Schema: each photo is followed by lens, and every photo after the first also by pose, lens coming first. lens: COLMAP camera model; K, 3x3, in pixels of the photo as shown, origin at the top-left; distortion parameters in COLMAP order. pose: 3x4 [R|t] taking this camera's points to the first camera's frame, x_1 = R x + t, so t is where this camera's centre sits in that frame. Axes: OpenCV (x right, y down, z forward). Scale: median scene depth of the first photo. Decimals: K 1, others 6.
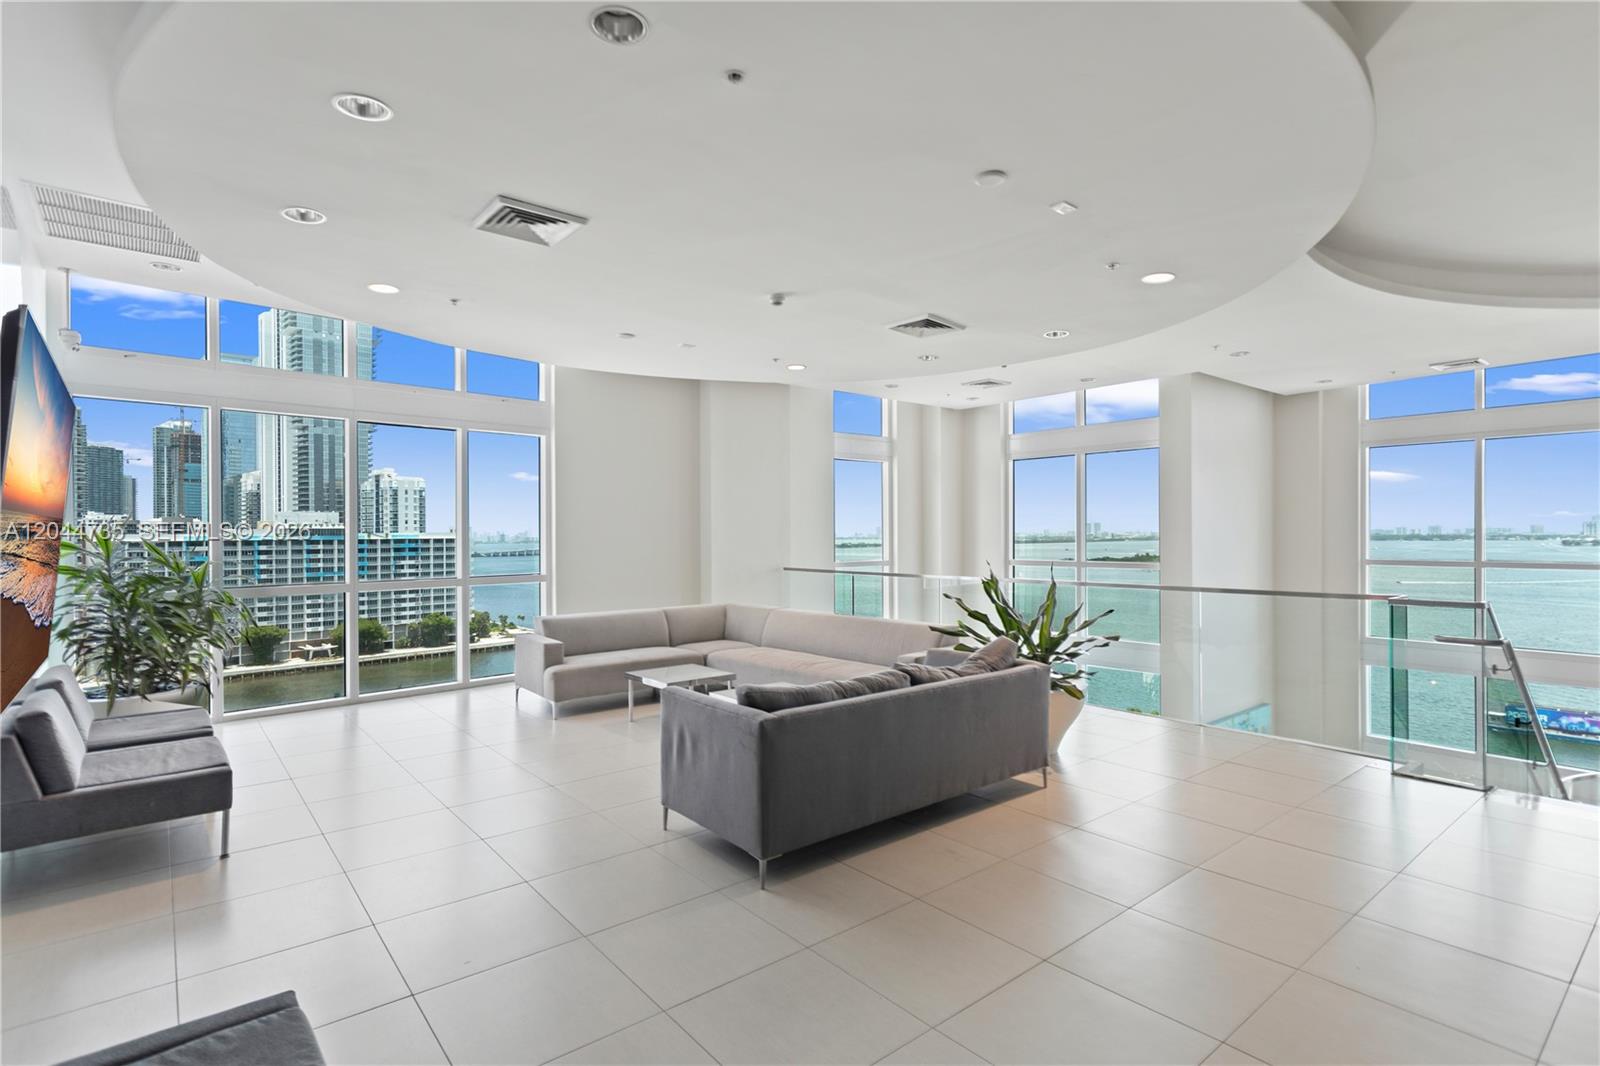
lens RADIAL K [[806.9, 0, 811.9], [0, 806.9, 532.5], [0, 0, 1]] dist [0.011800, -0.001548]
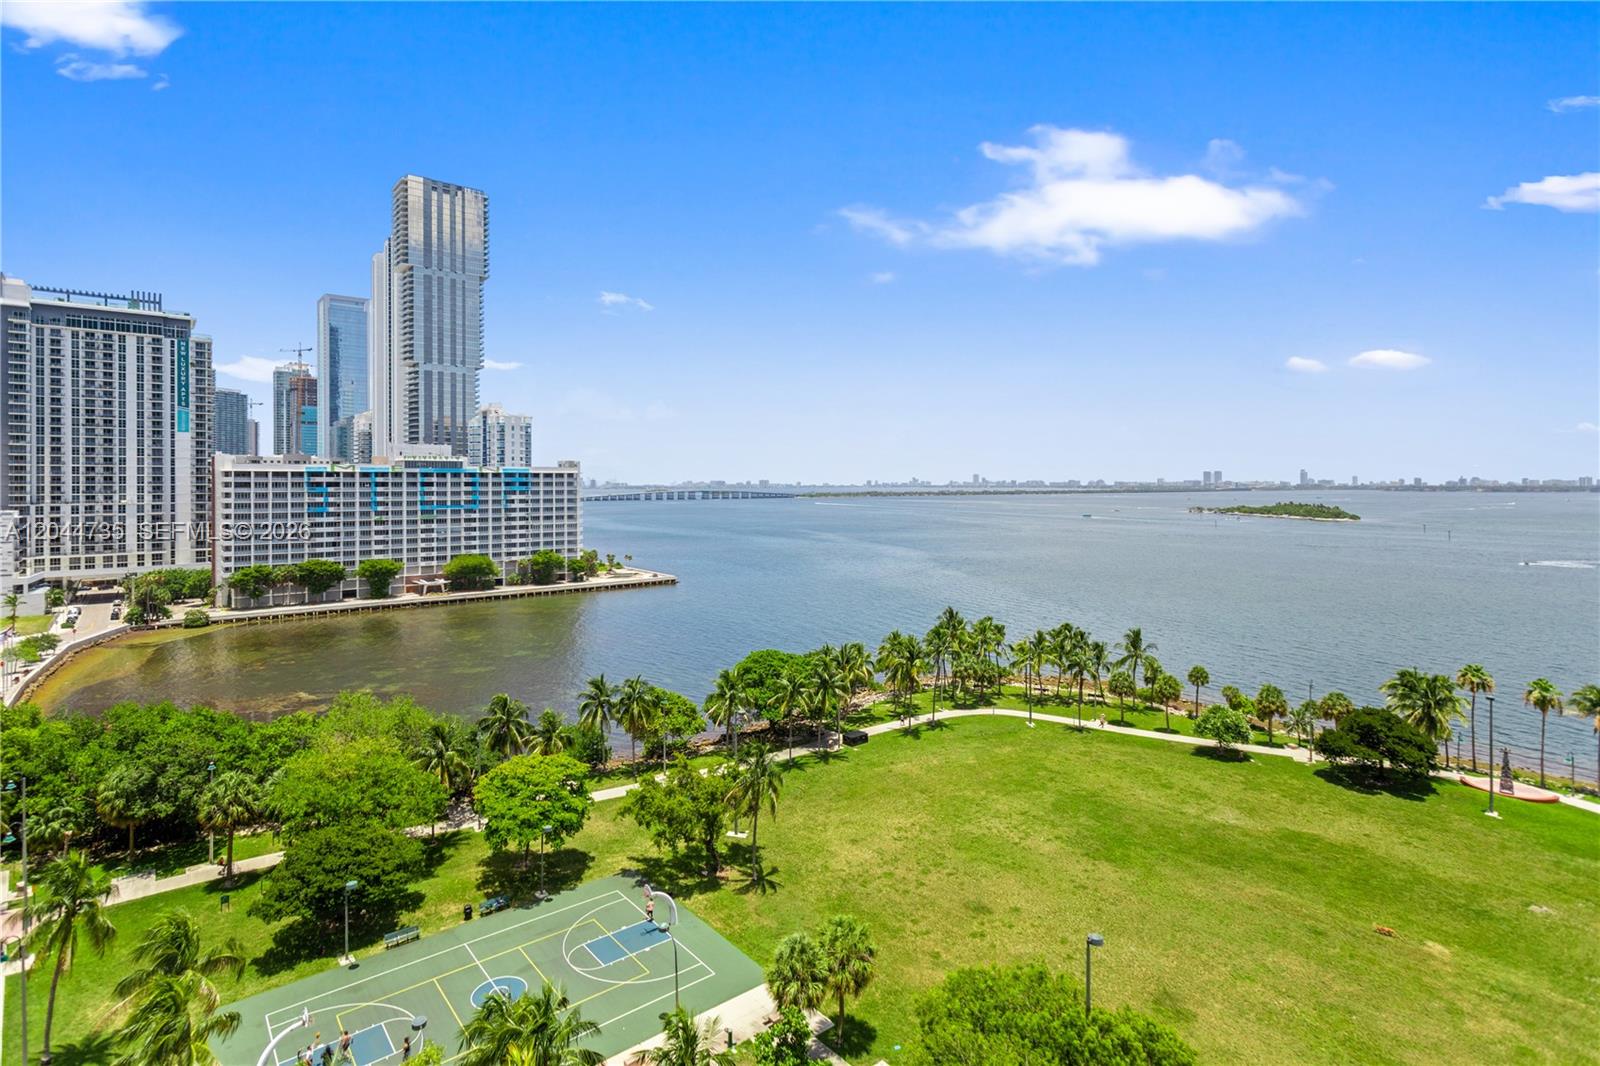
lens RADIAL K [[806.9, 0, 791.7], [0, 806.9, 488.3], [0, 0, 1]] dist [0.011800, -0.001548]
pose [[0.994016, 0.007086, -0.109003, -0.068851], [-0.006949, 0.999975, 0.001638, 0.022576], [0.109012, -0.000871, 0.994040, 0.074970]]
